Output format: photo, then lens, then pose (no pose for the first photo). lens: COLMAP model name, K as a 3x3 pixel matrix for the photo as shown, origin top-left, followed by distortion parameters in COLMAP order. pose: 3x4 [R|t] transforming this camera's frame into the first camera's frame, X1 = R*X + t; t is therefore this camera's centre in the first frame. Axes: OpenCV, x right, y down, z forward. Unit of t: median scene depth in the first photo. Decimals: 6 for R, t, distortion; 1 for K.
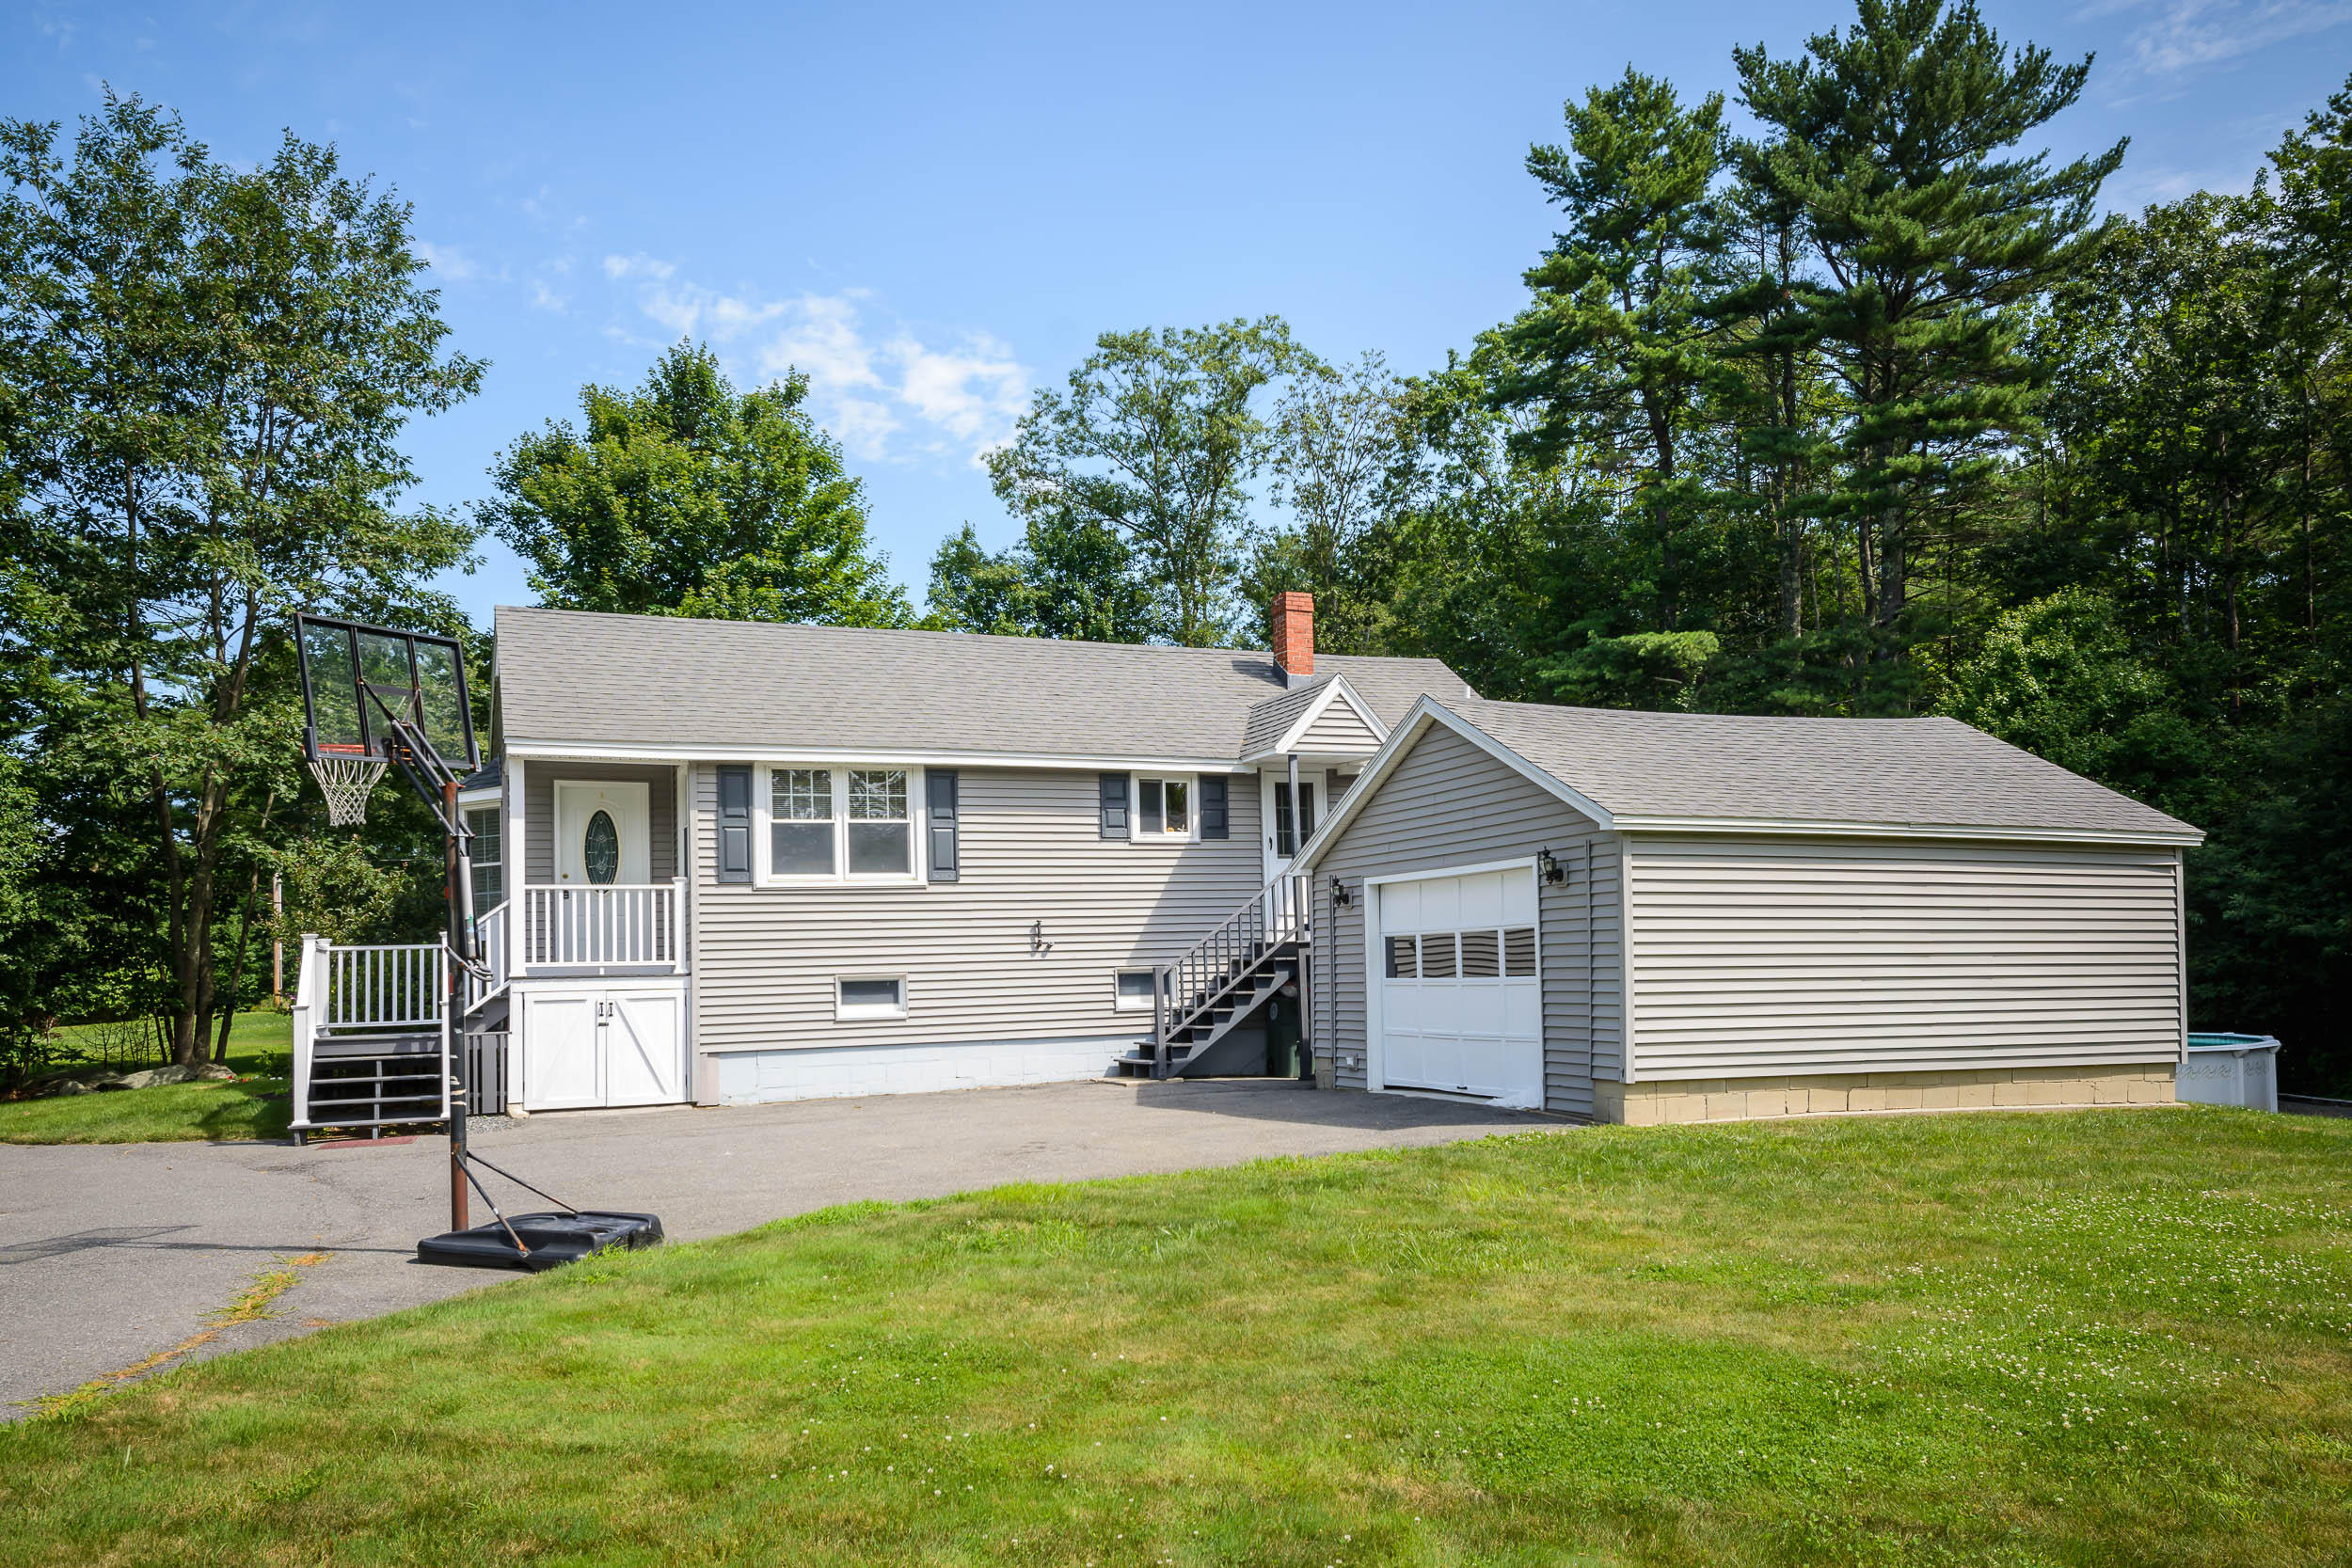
lens RADIAL K [[1661.4, 0, 1172.8], [0, 1661.4, 826.0], [0, 0, 1]] dist [0.037743, -0.029759]
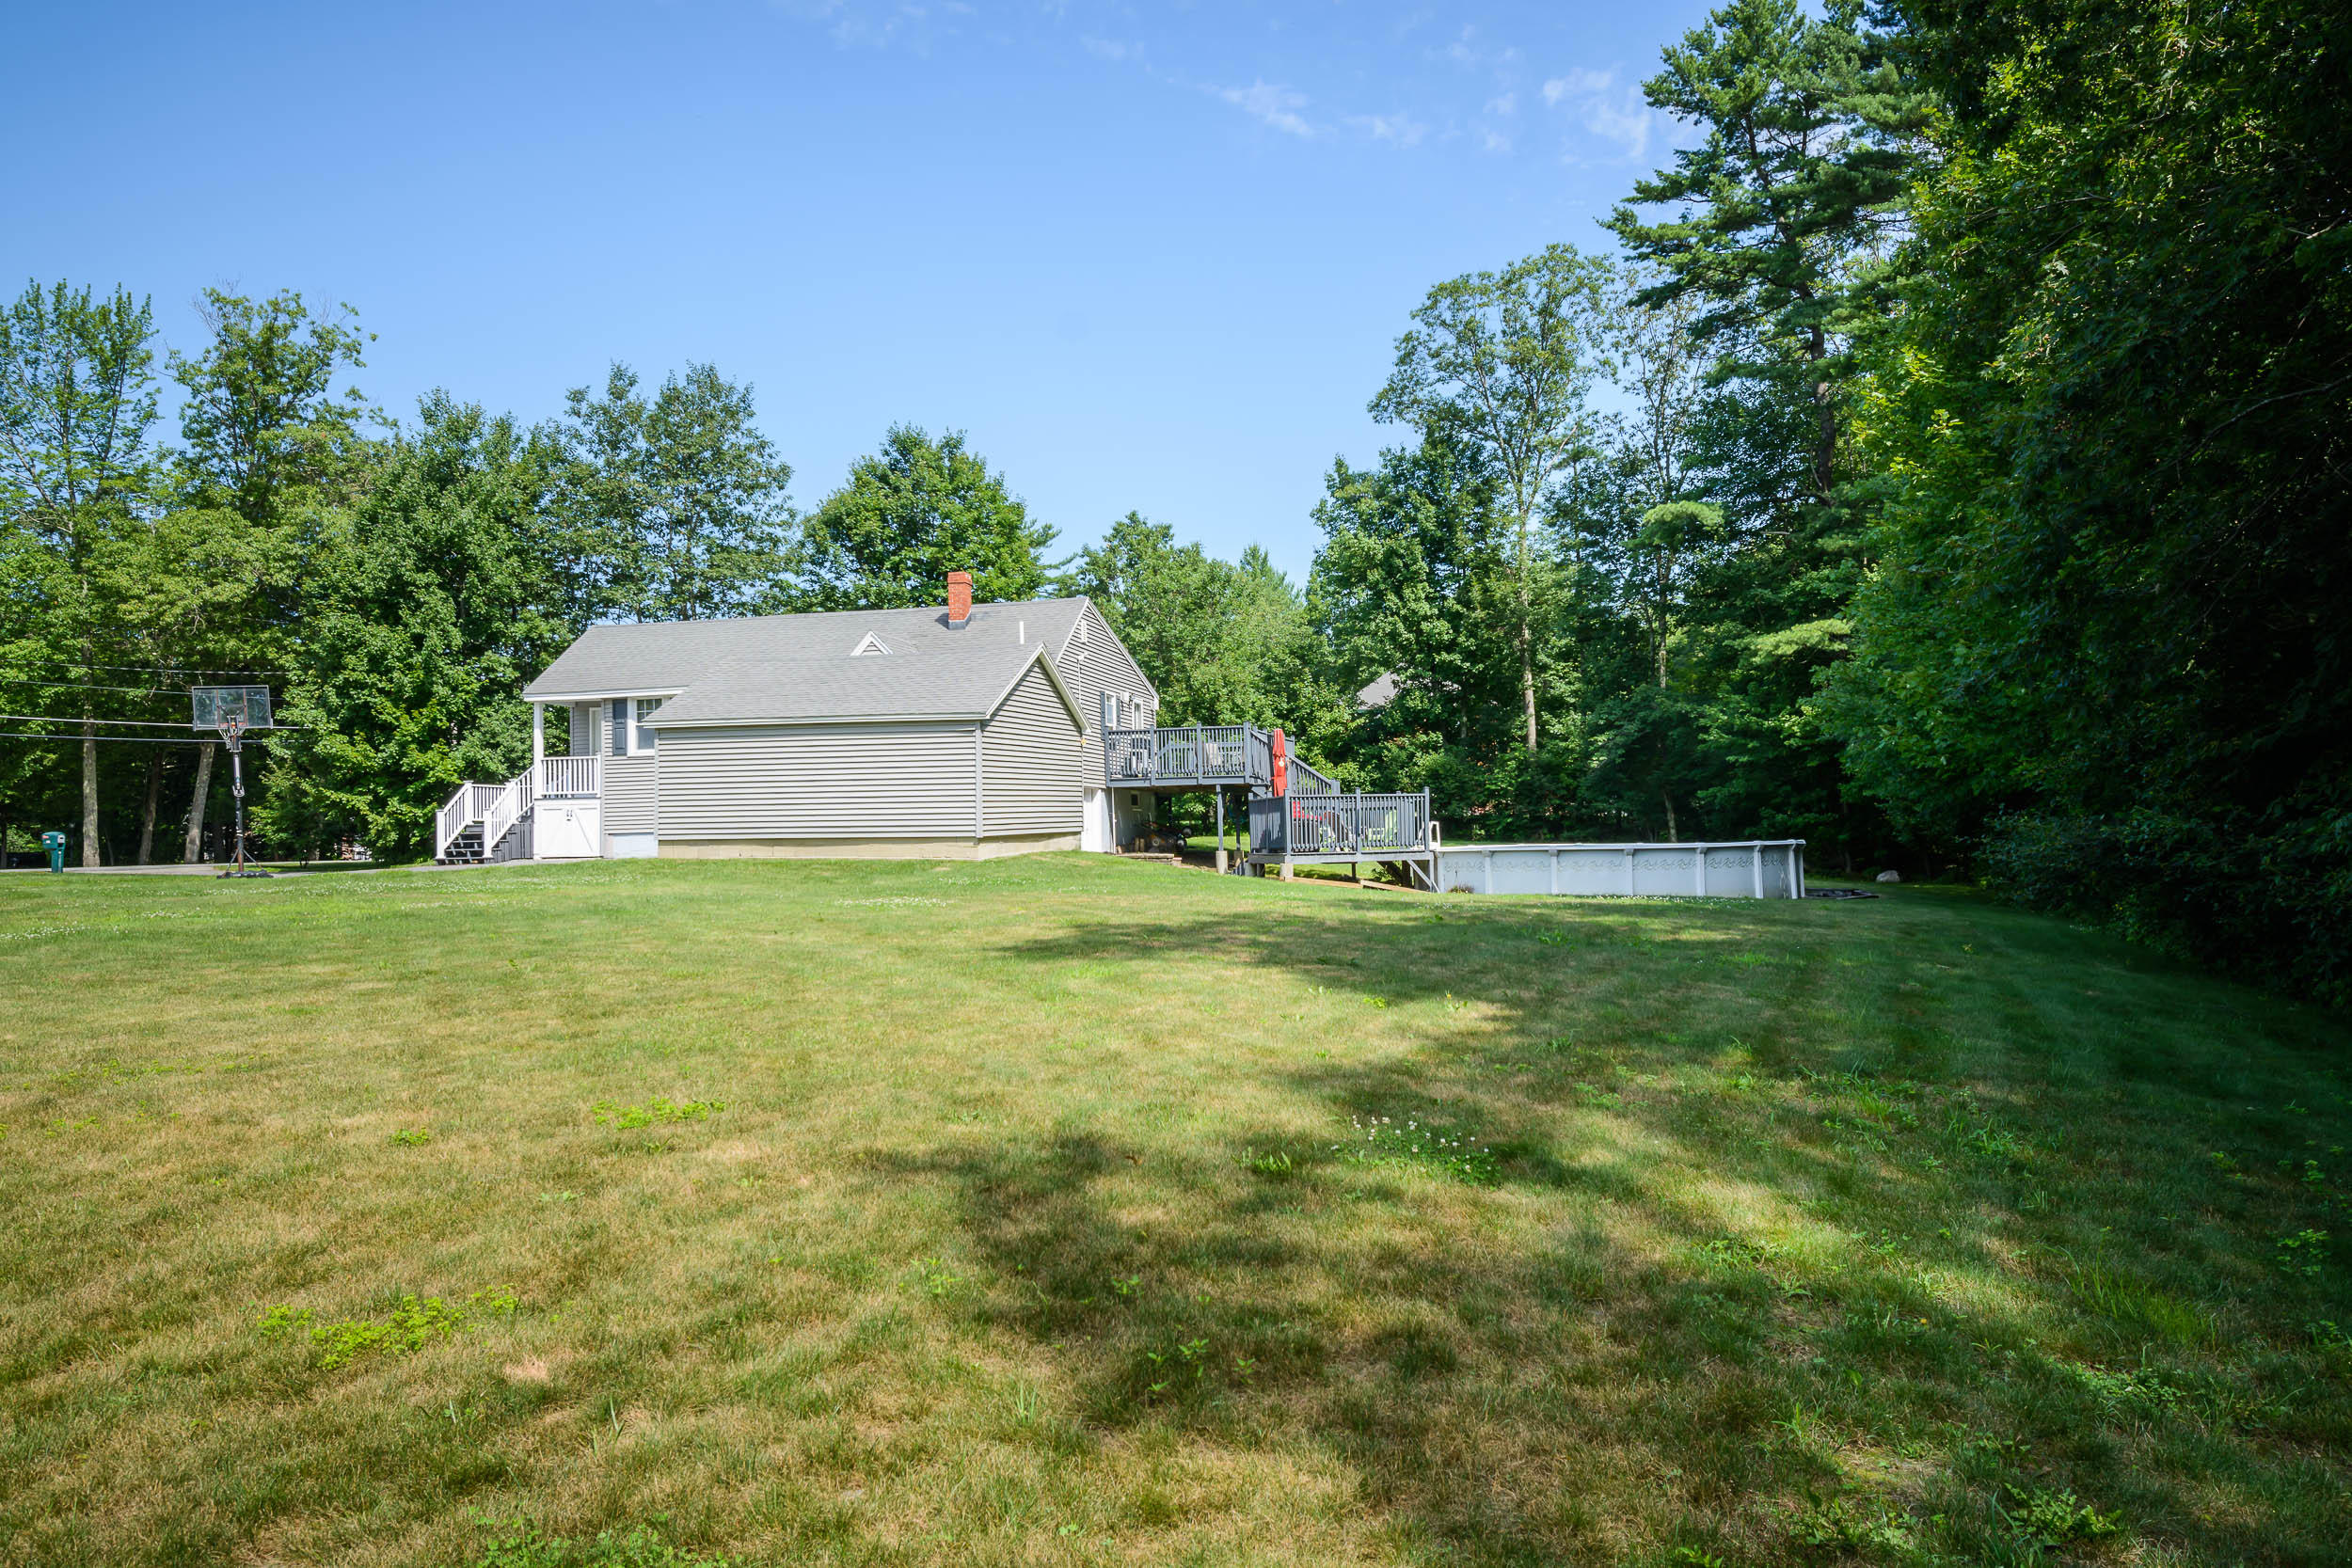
lens RADIAL K [[1661.4, 0, 1172.8], [0, 1661.4, 826.0], [0, 0, 1]] dist [0.037743, -0.029759]
pose [[0.781449, 0.004088, -0.623955, 0.999684], [0.048535, 0.996551, 0.067316, 0.009609], [0.622078, -0.082888, 0.778555, -0.142085]]
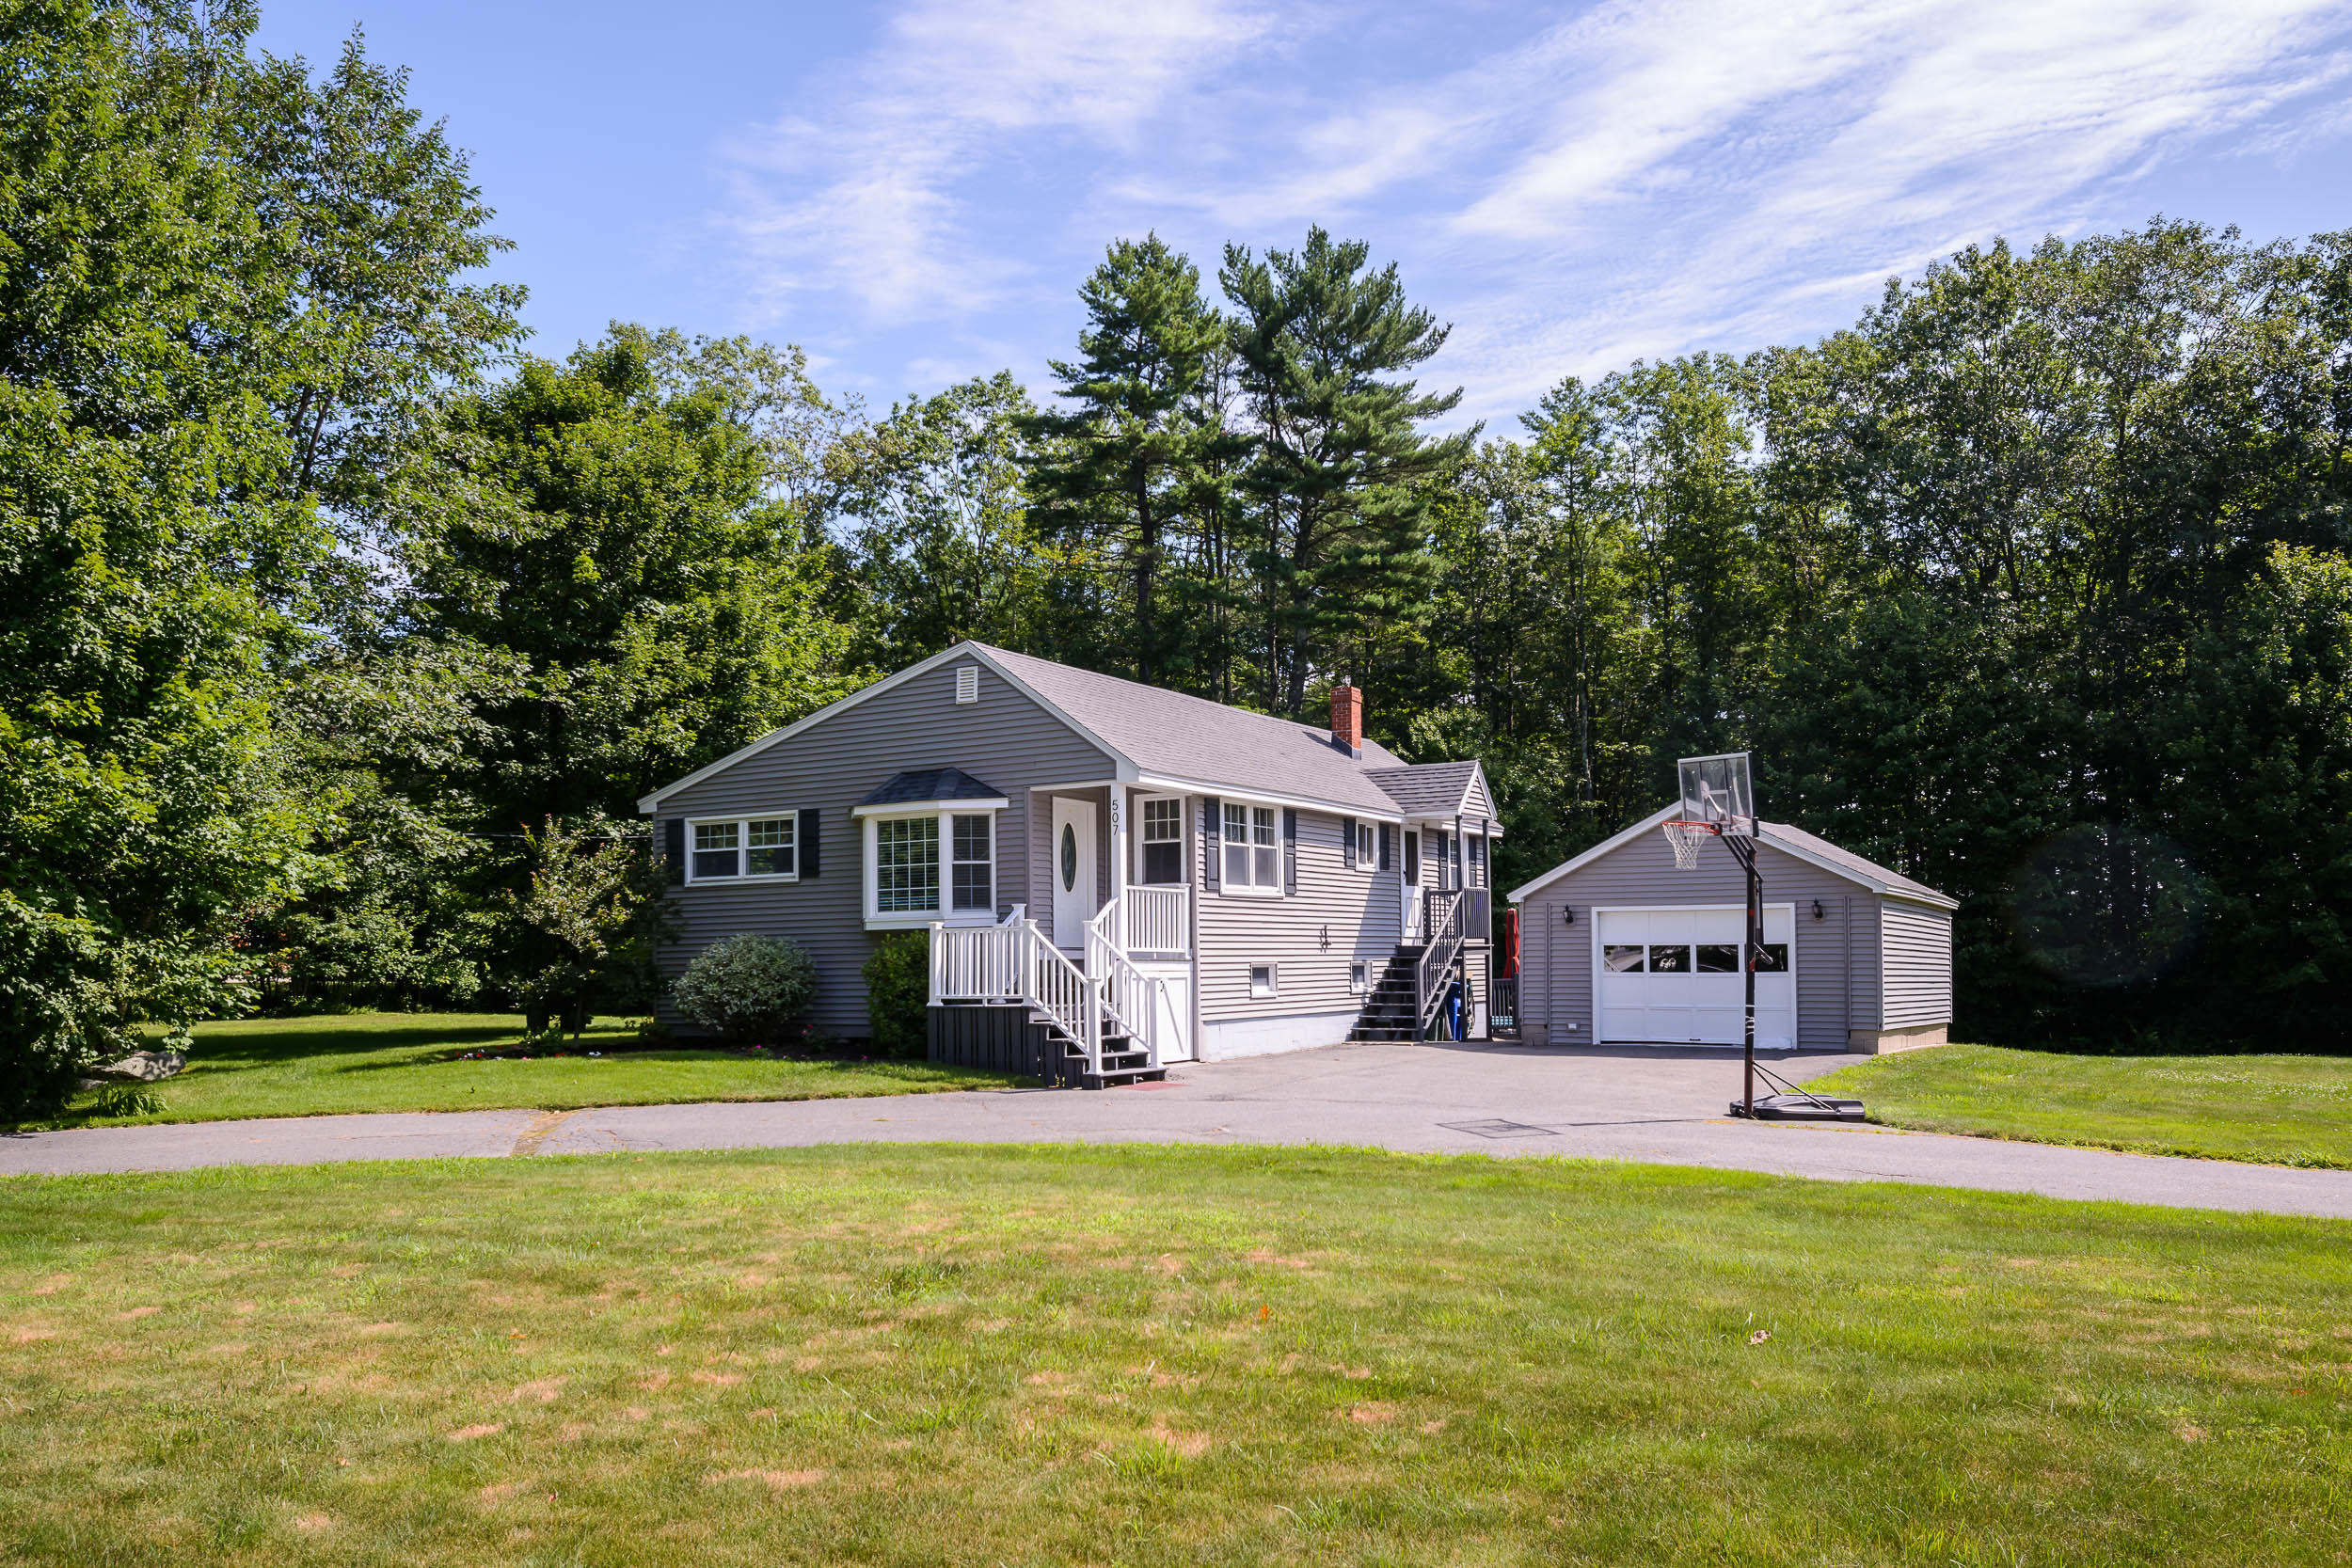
lens RADIAL K [[1689.8, 0, 1176.5], [0, 1689.8, 792.2], [0, 0, 1]] dist [0.004917, 0.000399]
pose [[0.812540, 0.078623, 0.577578, -0.647743], [-0.066461, 0.996896, -0.042204, 0.009622], [-0.579104, -0.004094, 0.815244, -0.034270]]
